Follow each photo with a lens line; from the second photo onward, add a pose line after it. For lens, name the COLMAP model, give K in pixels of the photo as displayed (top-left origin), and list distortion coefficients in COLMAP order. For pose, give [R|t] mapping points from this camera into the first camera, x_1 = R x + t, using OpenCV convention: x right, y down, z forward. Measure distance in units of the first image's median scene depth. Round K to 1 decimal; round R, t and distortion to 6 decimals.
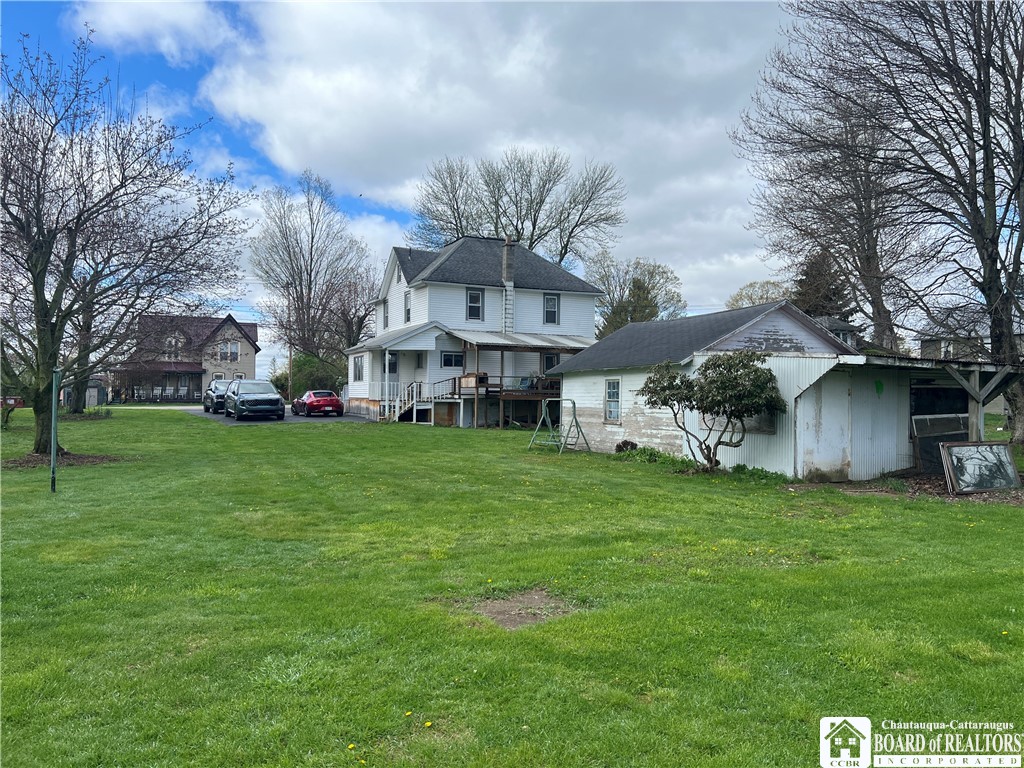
lens RADIAL K [[759.8, 0, 512.0], [0, 759.8, 384.0], [0, 0, 1]] dist [0.141514, -0.284876]
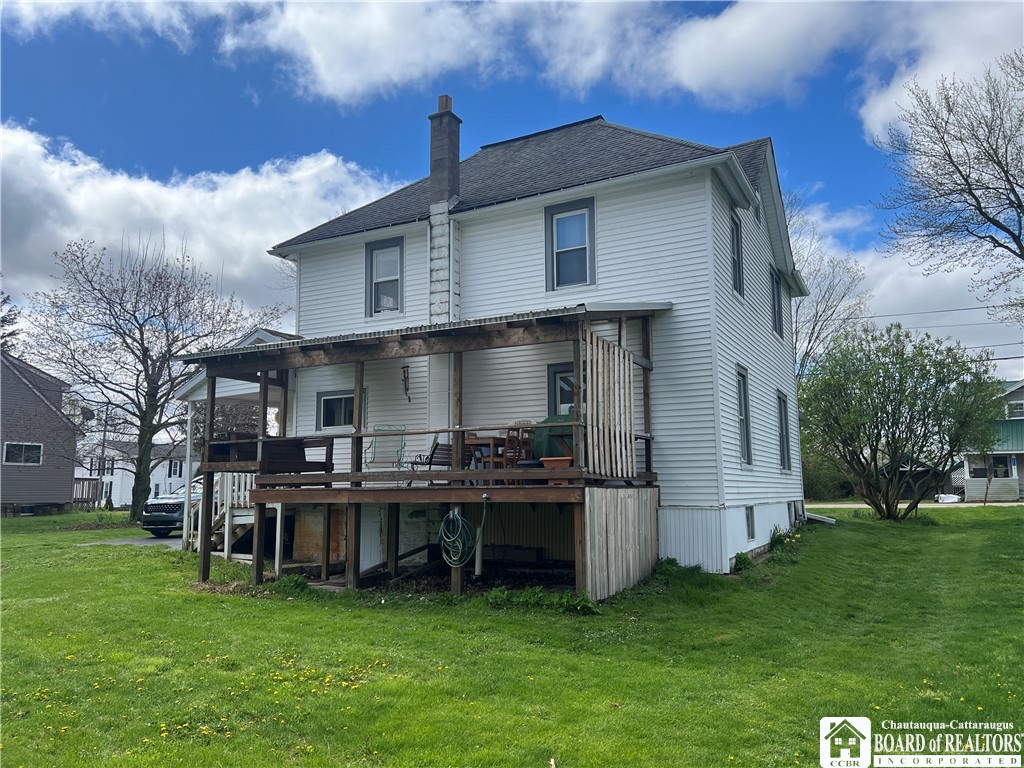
lens RADIAL K [[759.8, 0, 512.0], [0, 759.8, 384.0], [0, 0, 1]] dist [0.141514, -0.284876]
pose [[0.602881, -0.124396, -0.788074, 0.343991], [0.025585, 0.990276, -0.136741, 0.016873], [0.797421, 0.062275, 0.600201, 0.840182]]
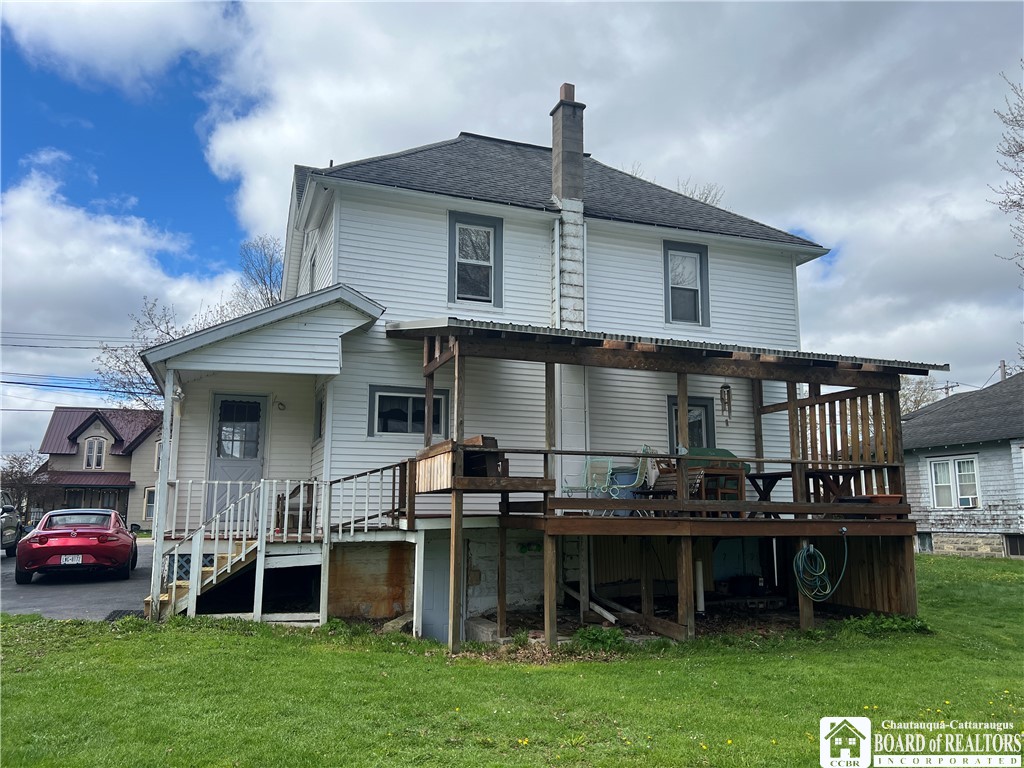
lens RADIAL K [[759.8, 0, 512.0], [0, 759.8, 384.0], [0, 0, 1]] dist [0.141514, -0.284876]
pose [[0.996211, -0.019749, -0.084695, -0.002529], [0.006260, 0.987632, -0.156666, 0.009381], [0.086742, 0.155542, 0.984014, 0.690851]]
